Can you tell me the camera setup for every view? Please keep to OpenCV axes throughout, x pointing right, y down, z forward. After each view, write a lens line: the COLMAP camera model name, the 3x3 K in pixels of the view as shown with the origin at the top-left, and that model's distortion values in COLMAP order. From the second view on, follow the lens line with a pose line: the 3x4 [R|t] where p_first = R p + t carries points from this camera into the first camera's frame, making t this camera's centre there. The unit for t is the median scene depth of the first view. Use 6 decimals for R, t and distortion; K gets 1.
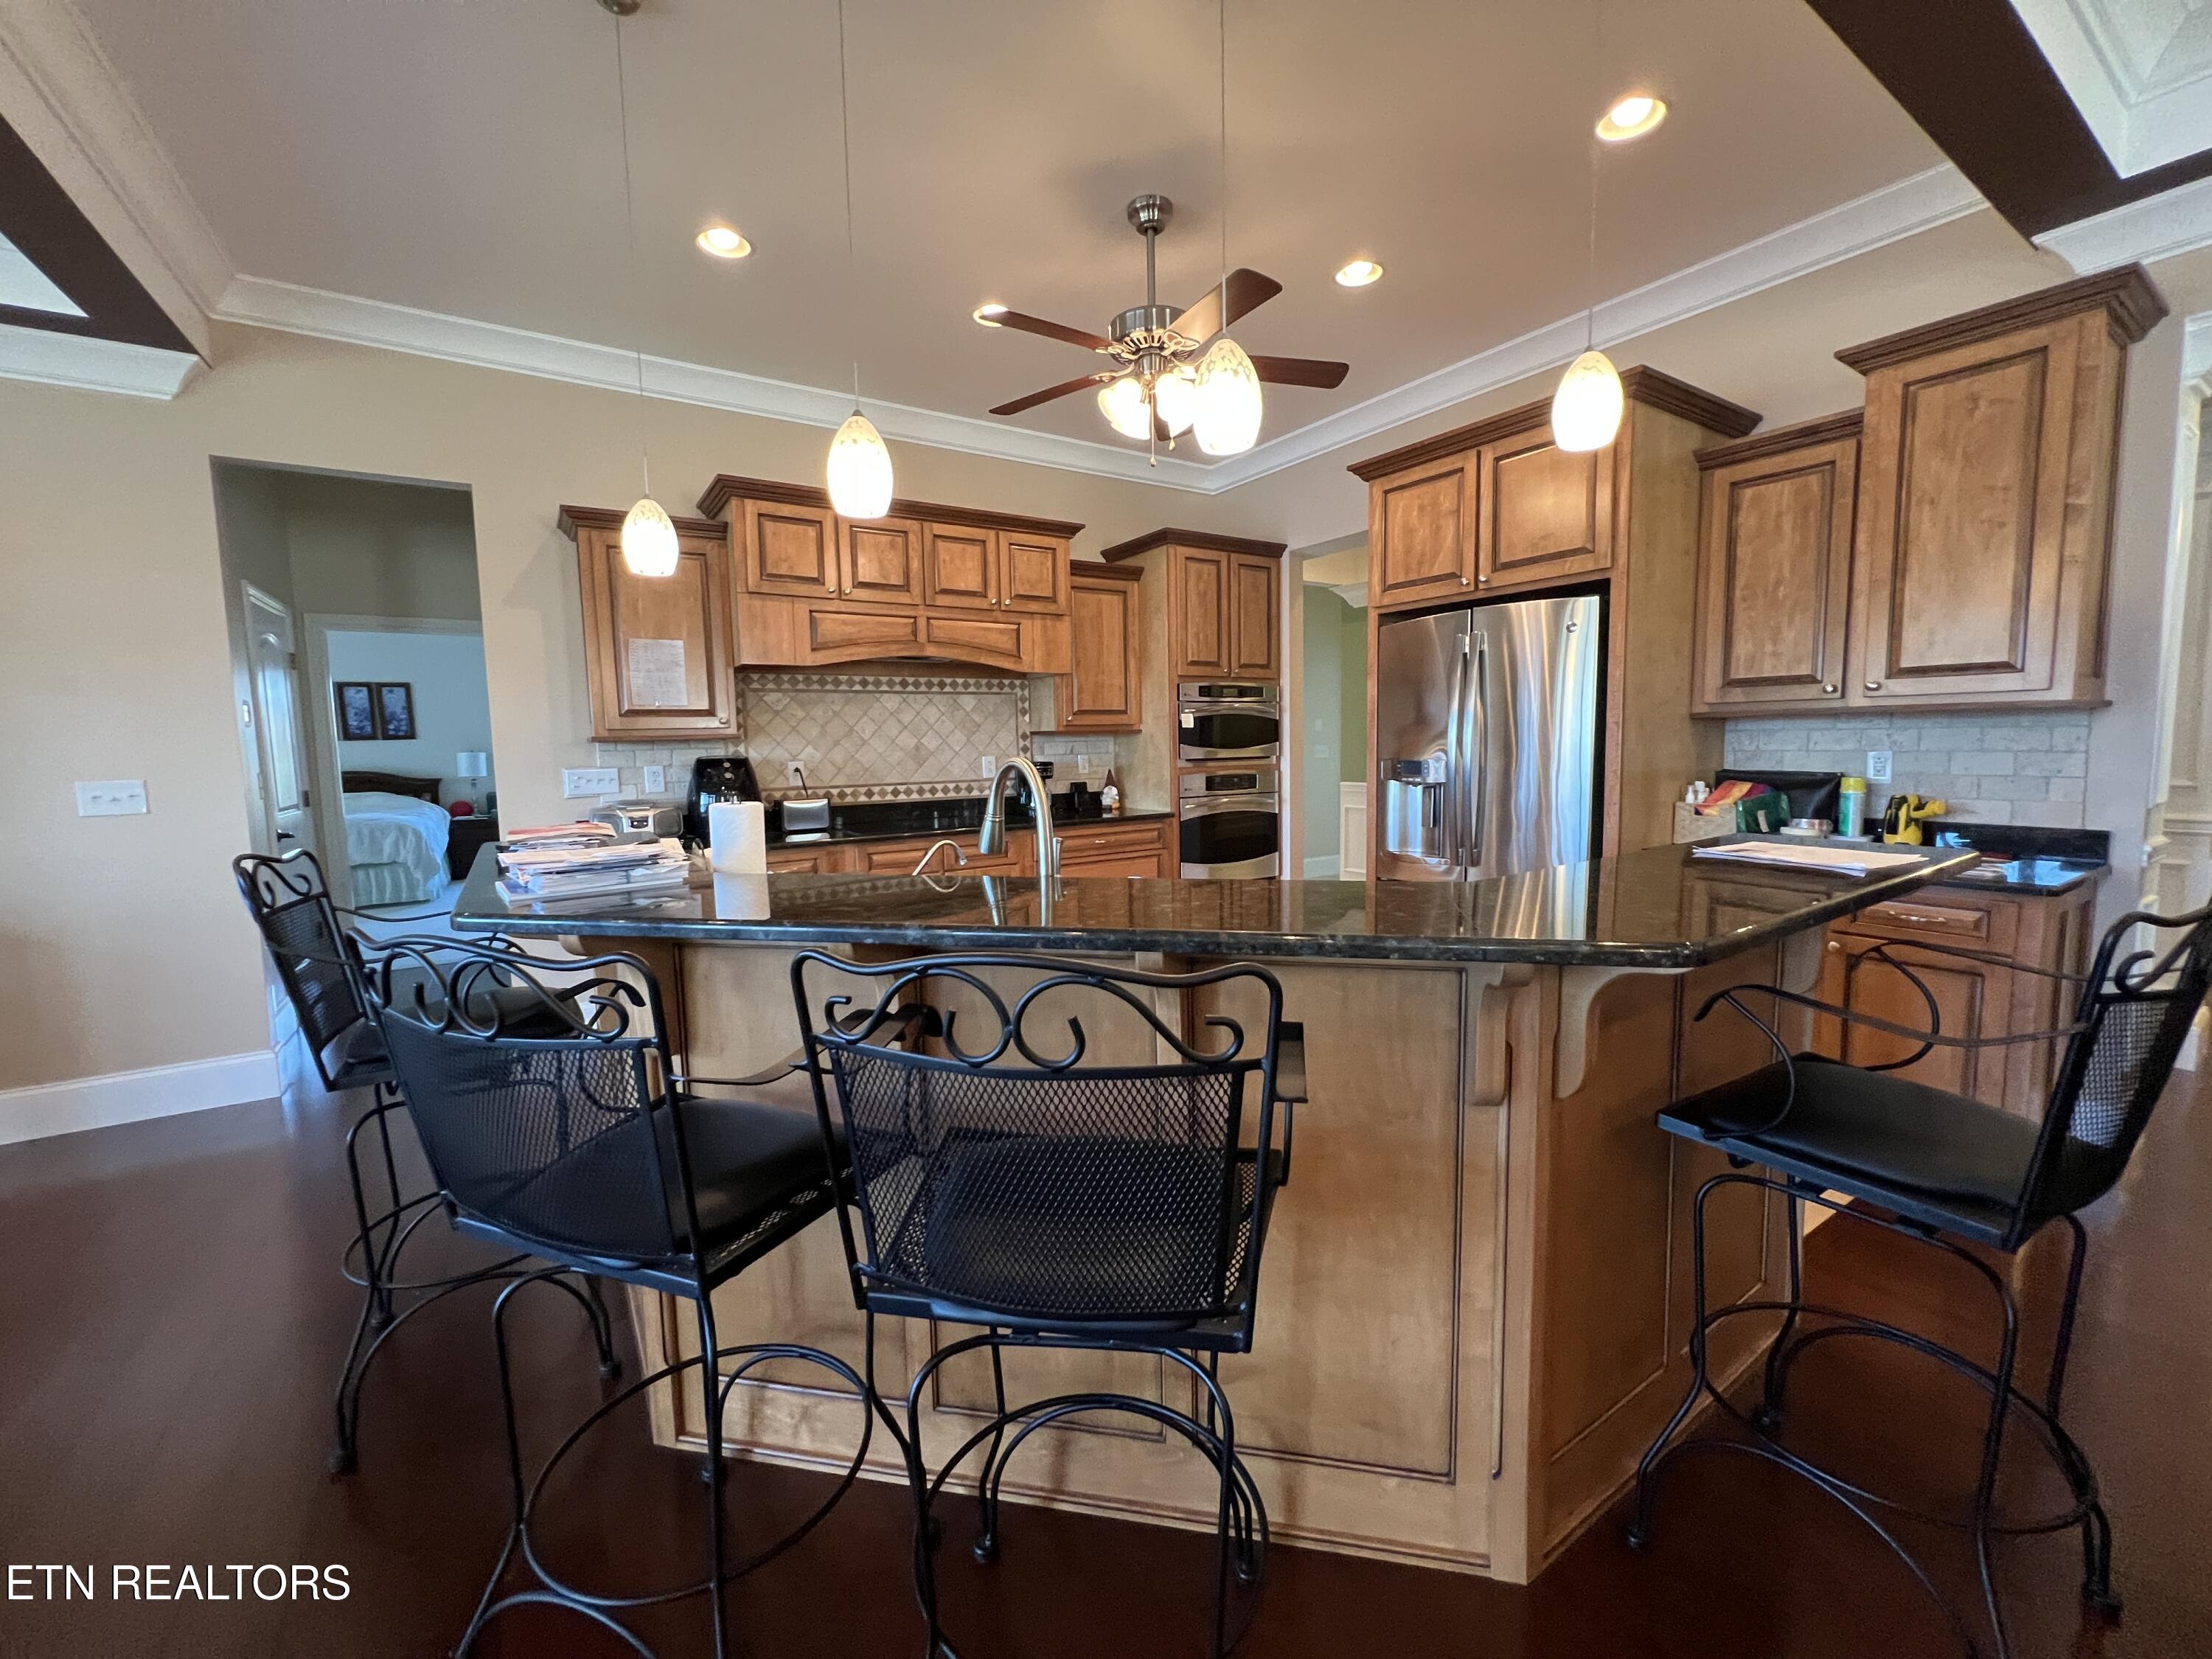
lens RADIAL K [[884.1, 0, 1100.3], [0, 884.1, 821.9], [0, 0, 1]] dist [-0.001450, 0.000003]
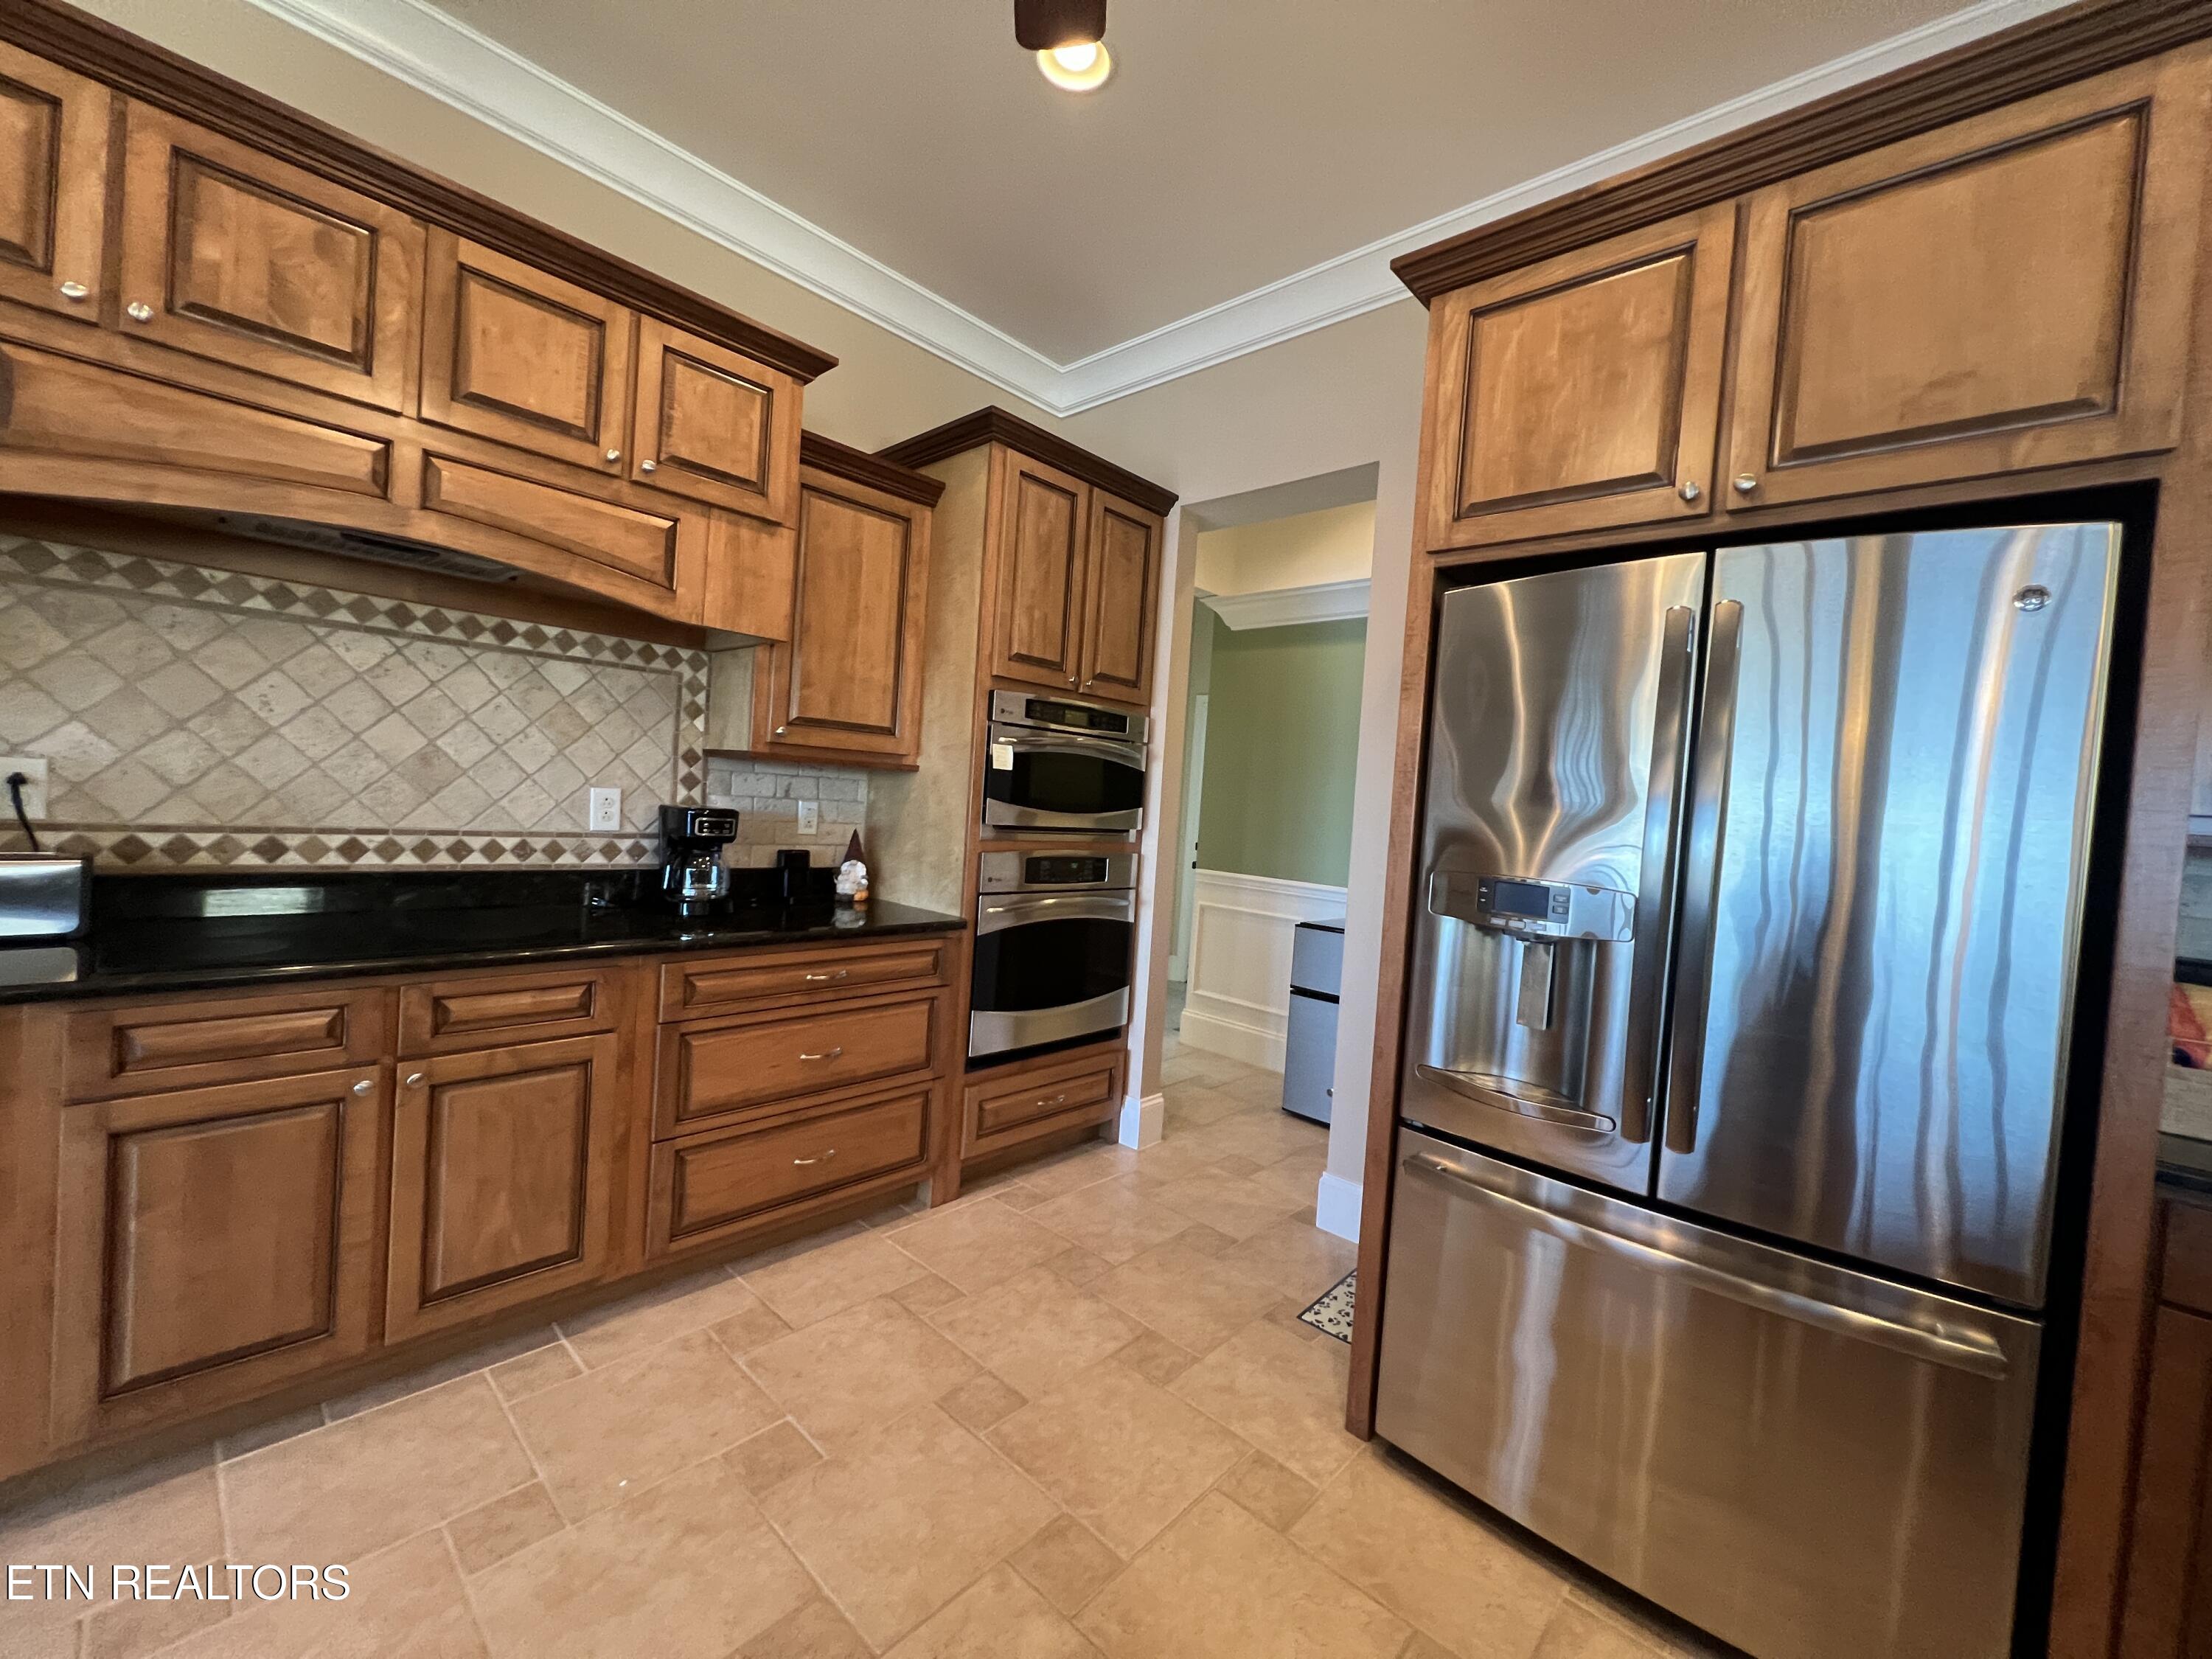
lens RADIAL K [[884.1, 0, 1100.3], [0, 884.1, 821.9], [0, 0, 1]] dist [-0.001450, 0.000003]
pose [[0.965196, 0.080518, 0.248824, 0.022324], [-0.065602, 0.995548, -0.067682, -0.039928], [-0.253166, 0.049003, 0.966181, 0.444826]]
